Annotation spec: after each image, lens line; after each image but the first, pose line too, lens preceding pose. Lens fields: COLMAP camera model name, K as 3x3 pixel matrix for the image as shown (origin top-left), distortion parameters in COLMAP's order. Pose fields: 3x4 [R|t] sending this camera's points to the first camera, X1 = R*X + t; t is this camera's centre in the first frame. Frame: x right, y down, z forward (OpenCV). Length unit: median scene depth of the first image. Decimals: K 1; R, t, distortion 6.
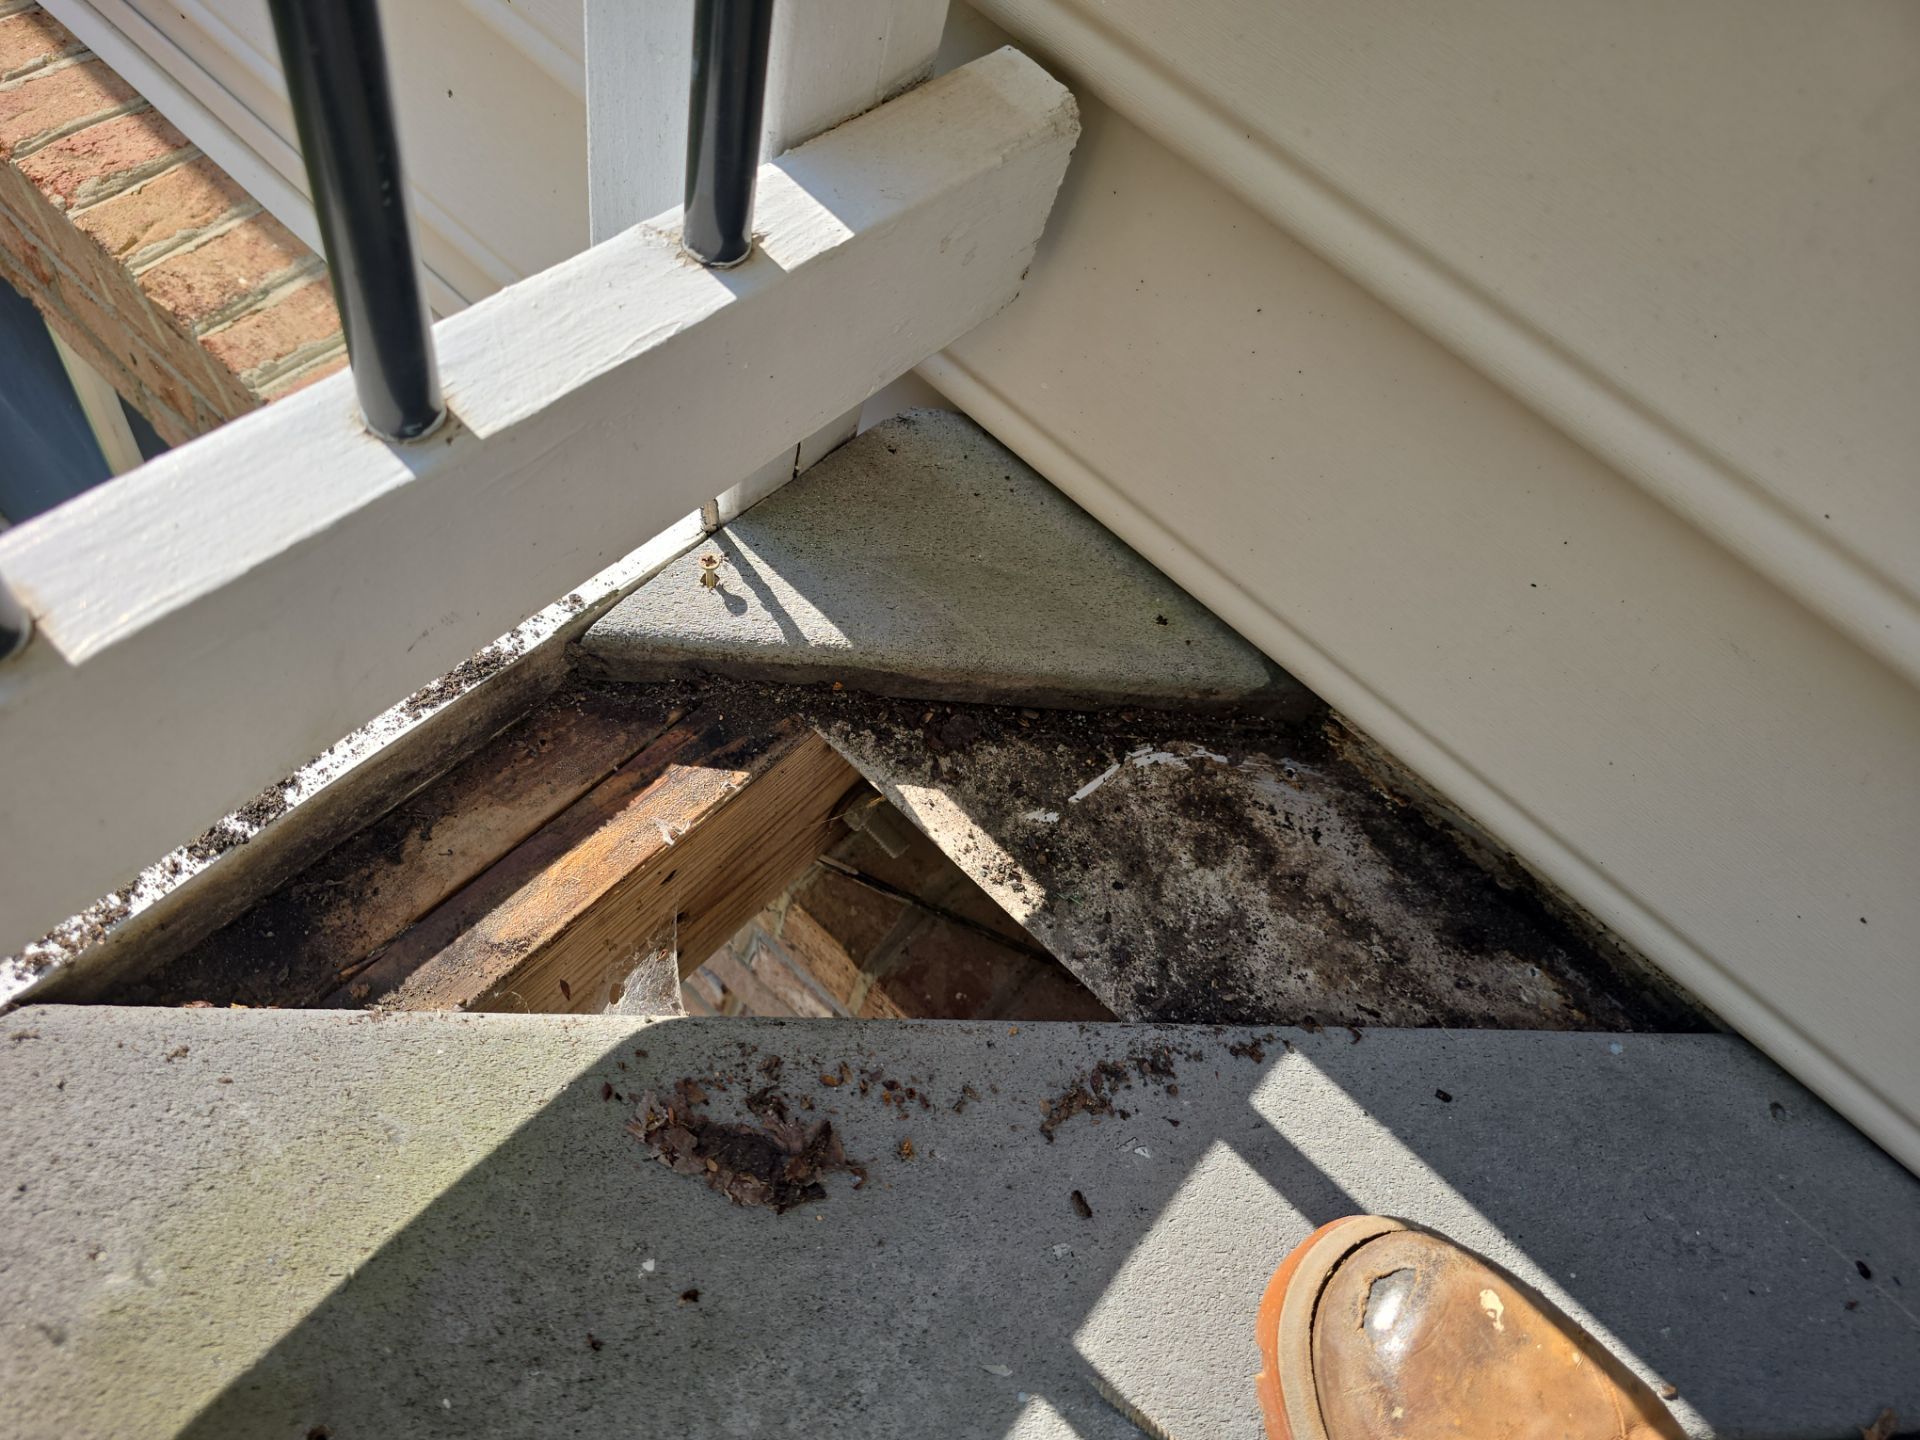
lens RADIAL K [[1309.4, 0, 960.0], [0, 1309.4, 720.0], [0, 0, 1]] dist [0.036401, 0.000066]
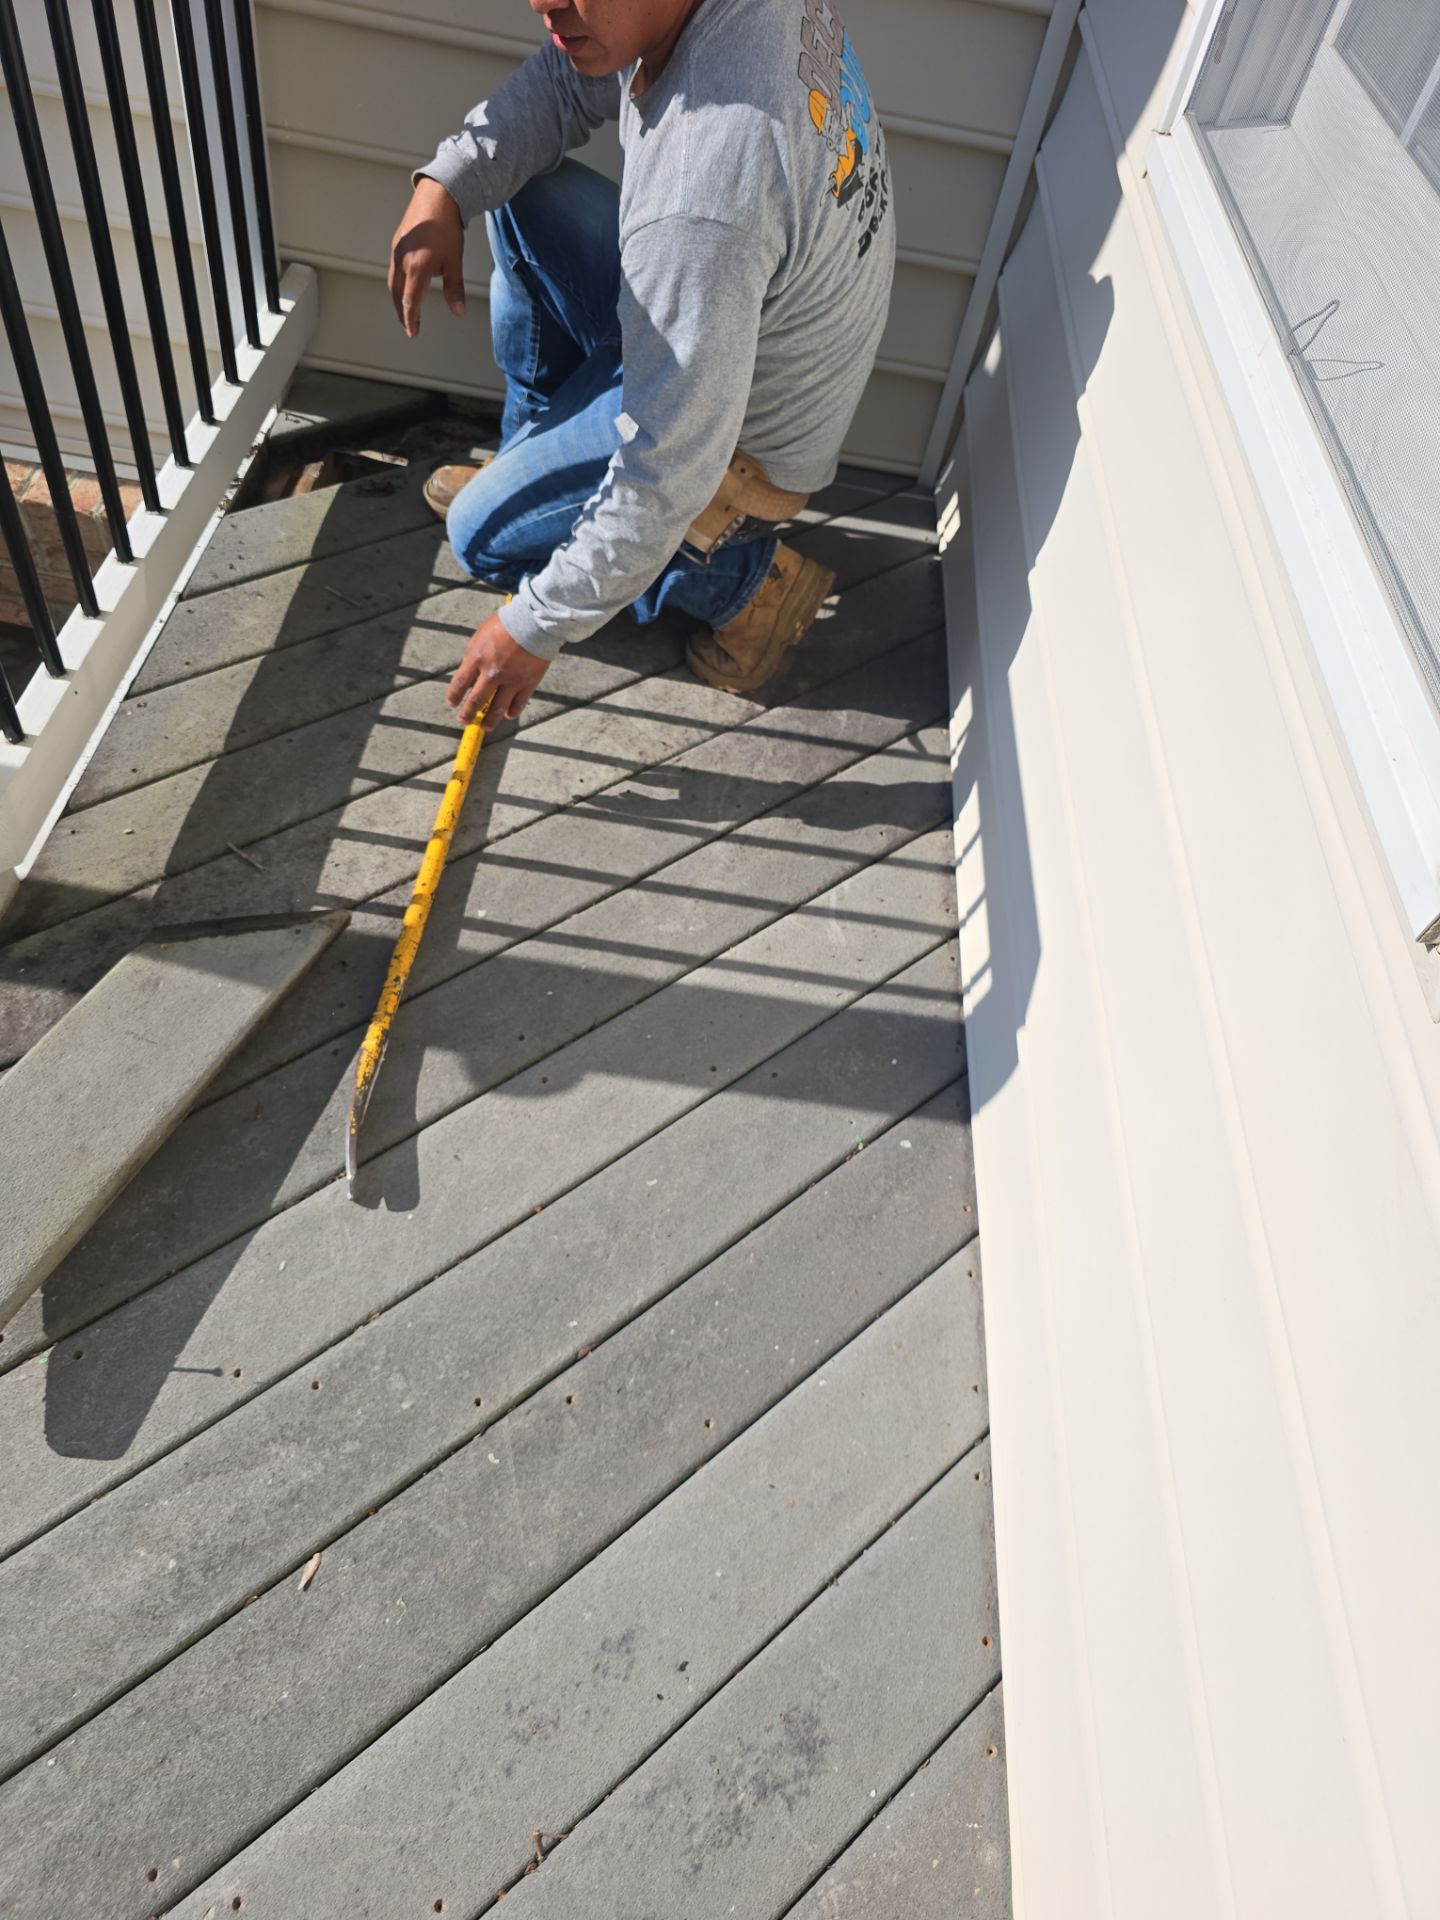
lens RADIAL K [[1309.4, 0, 720.0], [0, 1309.4, 960.0], [0, 0, 1]] dist [0.036401, 0.000066]
pose [[0.801613, -0.512767, 0.307387, -1.218818], [0.516099, 0.853050, 0.077116, 1.660274], [-0.301759, 0.096825, 0.948455, -3.023926]]
